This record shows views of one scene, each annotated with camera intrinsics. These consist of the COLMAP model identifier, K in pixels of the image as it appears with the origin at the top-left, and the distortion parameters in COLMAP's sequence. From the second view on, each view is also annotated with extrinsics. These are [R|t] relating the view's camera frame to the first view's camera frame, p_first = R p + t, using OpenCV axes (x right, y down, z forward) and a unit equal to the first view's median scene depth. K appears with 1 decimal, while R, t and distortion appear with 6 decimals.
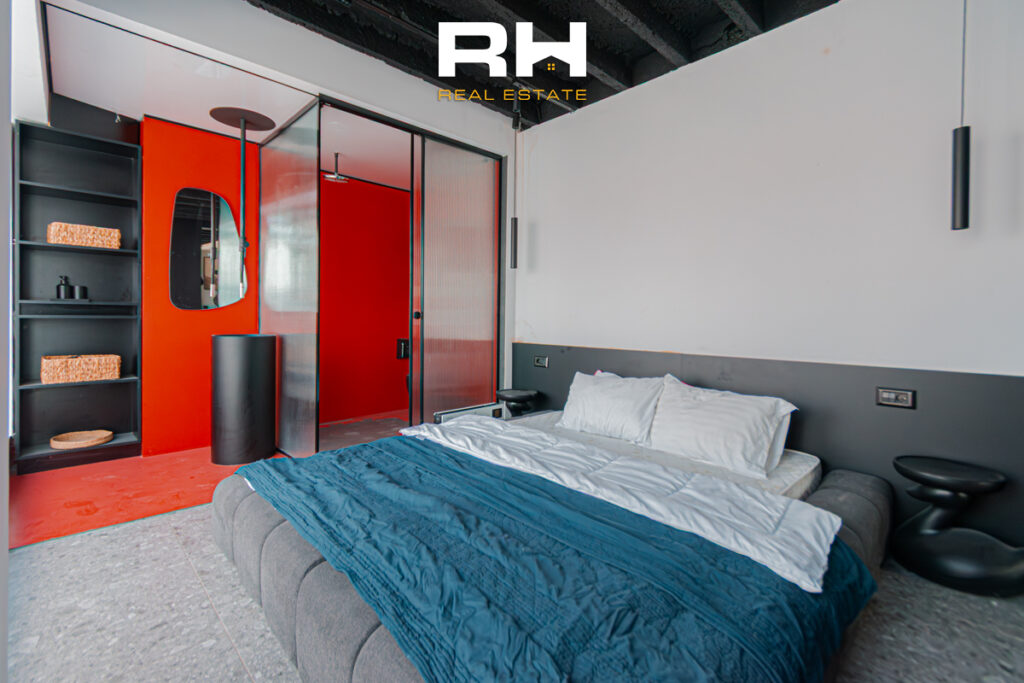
lens RADIAL K [[466.3, 0, 509.8], [0, 466.3, 321.8], [0, 0, 1]] dist [-0.001184, -0.000042]
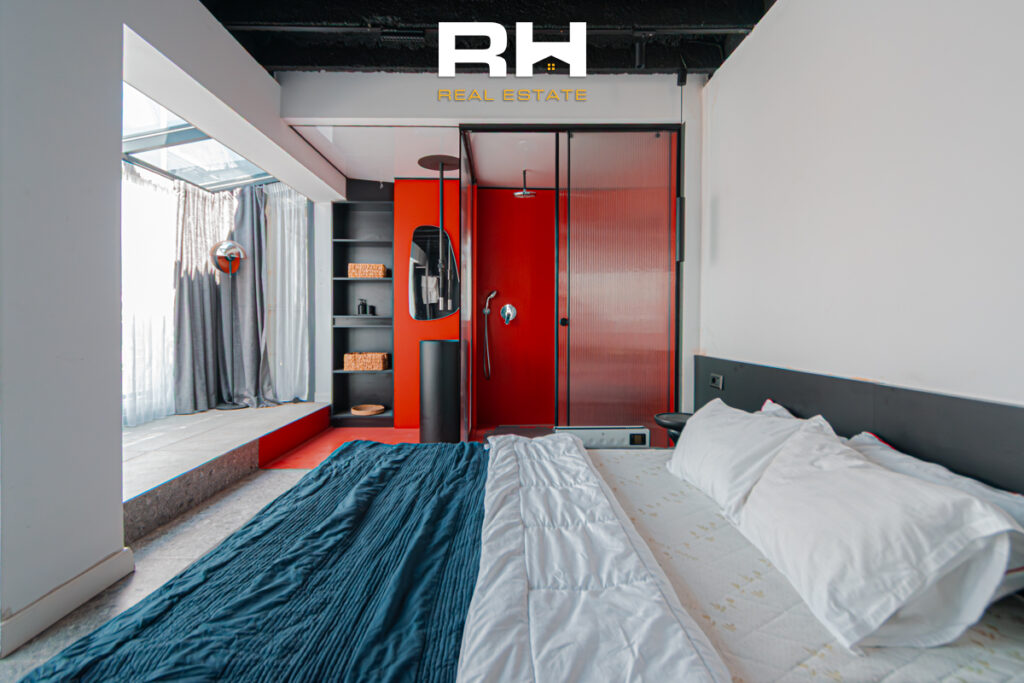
lens RADIAL K [[465.2, 0, 498.9], [0, 465.2, 327.7], [0, 0, 1]] dist [0.000734, 0.000067]
pose [[0.710666, -0.005141, -0.703510, 0.378343], [0.000221, 0.999975, -0.007085, 0.003856], [0.703529, 0.004880, 0.710650, 0.241092]]
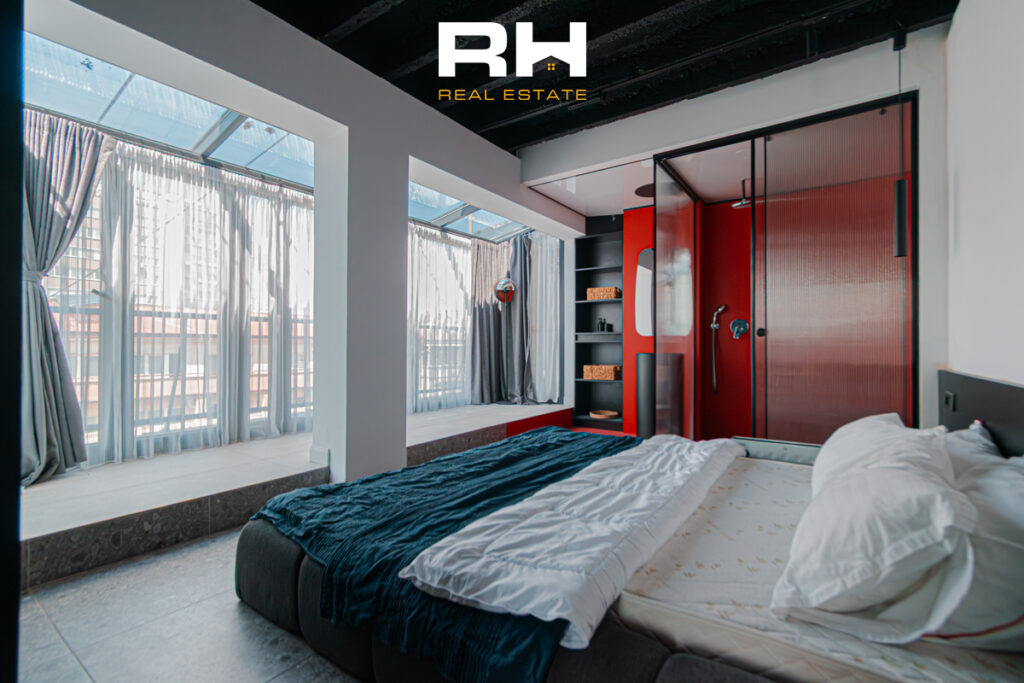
lens RADIAL K [[452.6, 0, 512.0], [0, 452.6, 341.5], [0, 0, 1]] dist [-0.000360, 0.000129]
pose [[0.170865, -0.022829, -0.985030, 0.600184], [-0.009332, 0.999649, -0.024787, 0.030546], [0.985250, 0.013427, 0.170592, 0.375777]]
